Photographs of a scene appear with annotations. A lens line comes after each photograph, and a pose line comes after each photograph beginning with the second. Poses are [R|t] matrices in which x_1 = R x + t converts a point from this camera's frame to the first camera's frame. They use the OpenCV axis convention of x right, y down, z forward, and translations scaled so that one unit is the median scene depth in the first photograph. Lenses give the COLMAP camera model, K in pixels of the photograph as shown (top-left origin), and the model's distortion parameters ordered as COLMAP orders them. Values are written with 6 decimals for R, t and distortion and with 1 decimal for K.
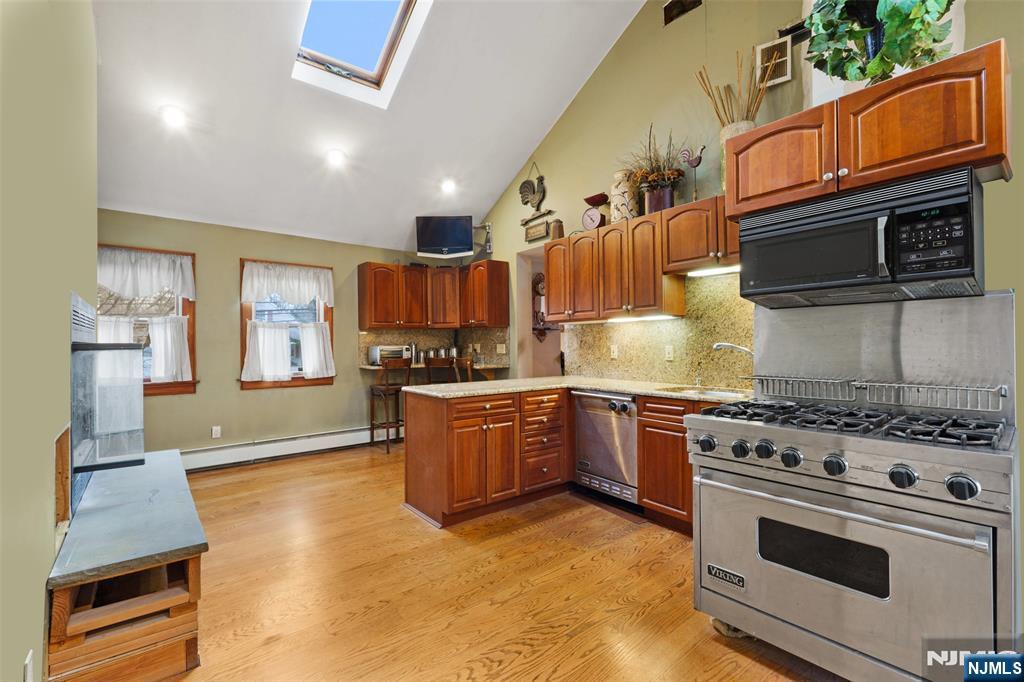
lens RADIAL K [[448.6, 0, 510.7], [0, 448.6, 341.9], [0, 0, 1]] dist [-0.000615, -0.000027]
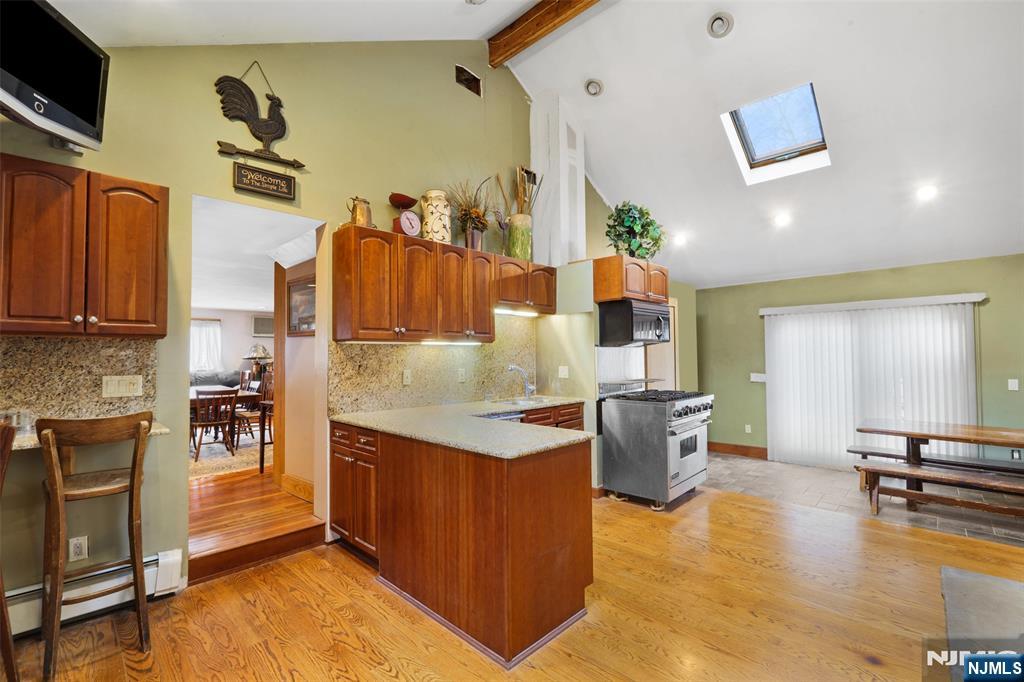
lens RADIAL K [[448.6, 0, 510.7], [0, 448.6, 341.9], [0, 0, 1]] dist [-0.000615, -0.000027]
pose [[-0.136548, 0.035835, 0.989985, -0.628933], [0.000500, 0.999348, -0.036105, -0.014650], [-0.990633, -0.004435, -0.136476, 0.844263]]
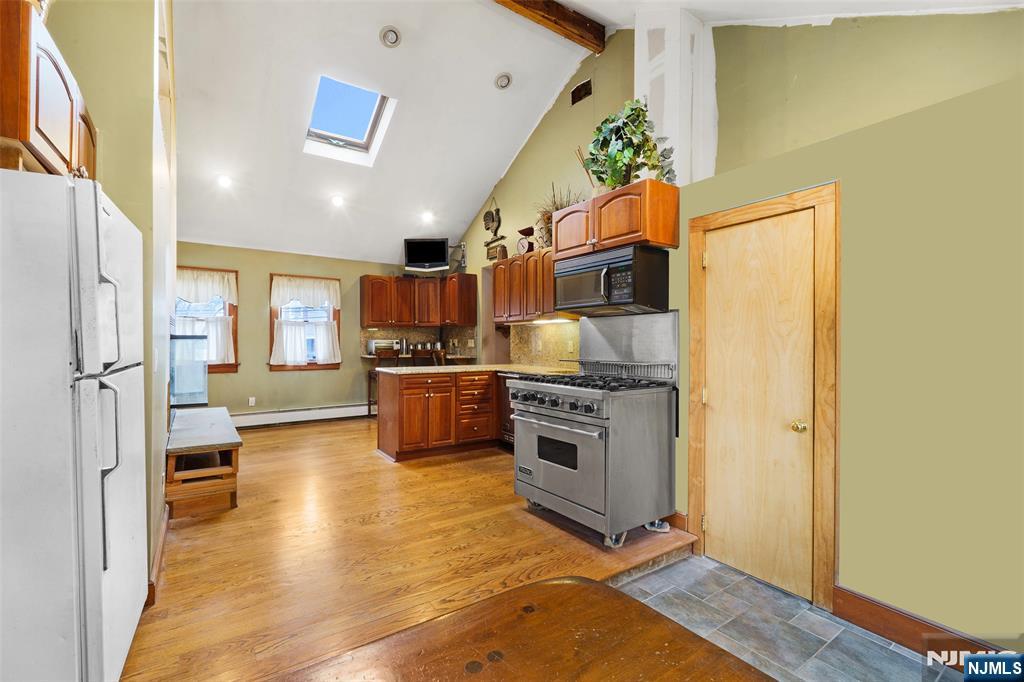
lens RADIAL K [[451.3, 0, 516.1], [0, 451.3, 341.0], [0, 0, 1]] dist [-0.000921, -0.000078]
pose [[0.998074, 0.011213, -0.061013, 0.224428], [-0.010977, 0.999931, 0.004193, 0.002800], [0.061056, -0.003516, 0.998128, -0.315124]]
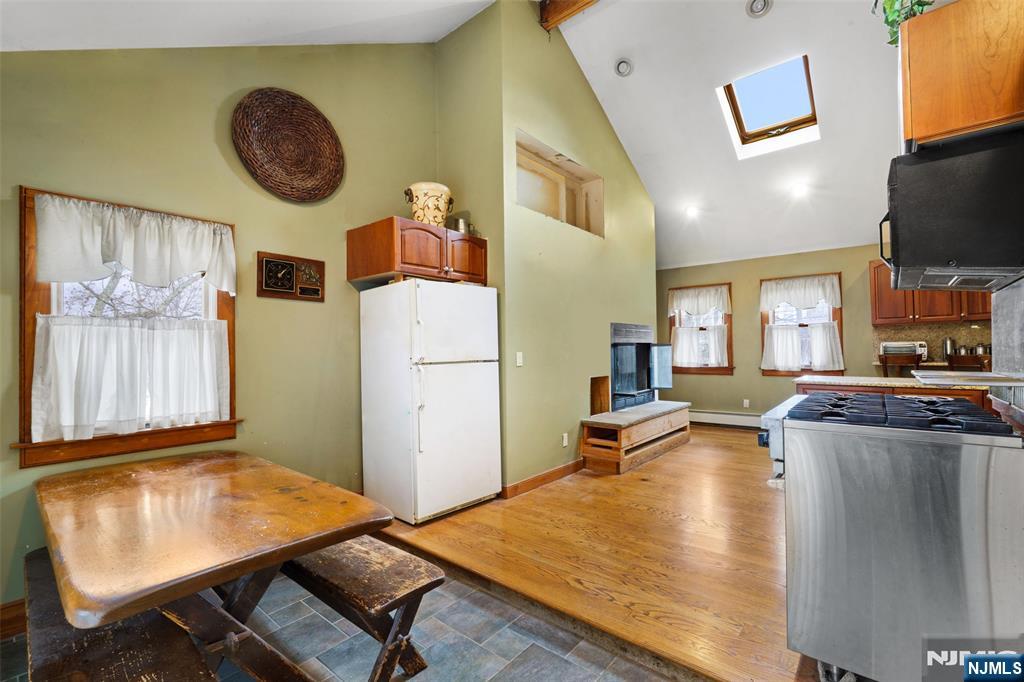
lens RADIAL K [[452.7, 0, 513.8], [0, 452.7, 348.5], [0, 0, 1]] dist [0.000031, 0.000315]
pose [[0.202593, 0.002678, -0.979259, 0.627886], [0.016921, 0.999837, 0.006235, 0.002910], [0.979117, -0.017833, 0.202515, -0.022359]]
